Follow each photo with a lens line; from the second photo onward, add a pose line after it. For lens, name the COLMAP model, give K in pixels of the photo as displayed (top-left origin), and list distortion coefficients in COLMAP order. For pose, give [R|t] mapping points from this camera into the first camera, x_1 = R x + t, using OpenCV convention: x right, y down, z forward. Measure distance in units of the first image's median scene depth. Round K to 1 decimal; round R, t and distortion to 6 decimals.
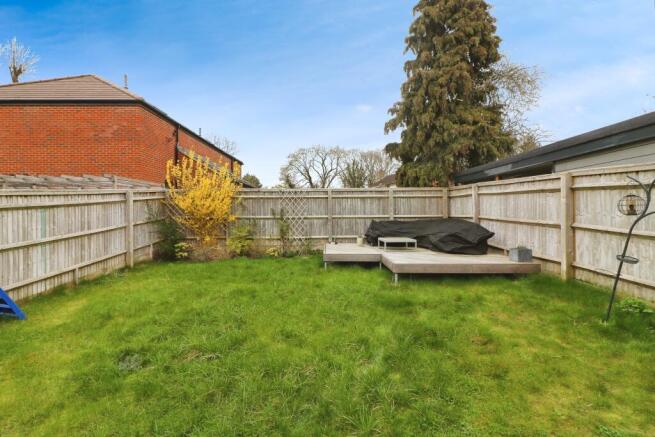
lens RADIAL K [[304.1, 0, 330.0], [0, 304.1, 213.3], [0, 0, 1]] dist [0.016852, 0.001284]
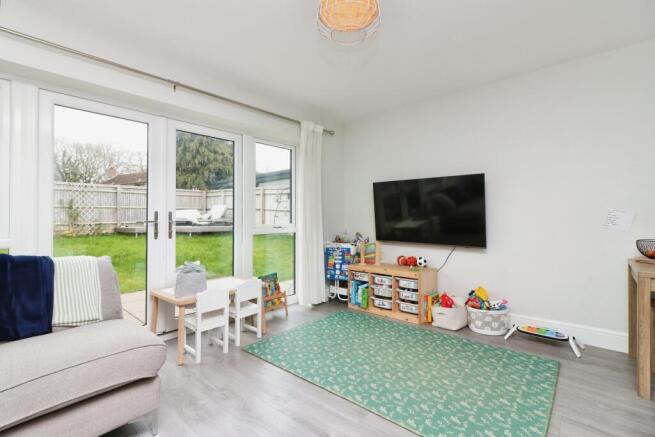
lens RADIAL K [[304.1, 0, 322.9], [0, 304.1, 208.2], [0, 0, 1]] dist [0.016852, 0.001284]
pose [[0.685851, 0.022245, 0.727401, -0.367540], [0.002370, 0.999459, -0.032800, 0.063612], [-0.727738, 0.024220, 0.685428, -0.561905]]
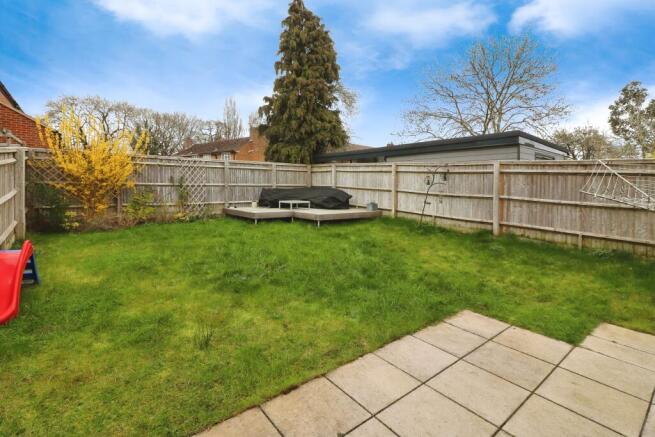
lens RADIAL K [[304.1, 0, 328.7], [0, 304.1, 187.8], [0, 0, 1]] dist [0.016852, 0.001284]
pose [[0.786615, 0.007441, 0.617399, -0.417371], [-0.014618, 0.999872, 0.006574, 0.009781], [-0.617271, -0.014196, 0.786623, -0.144838]]
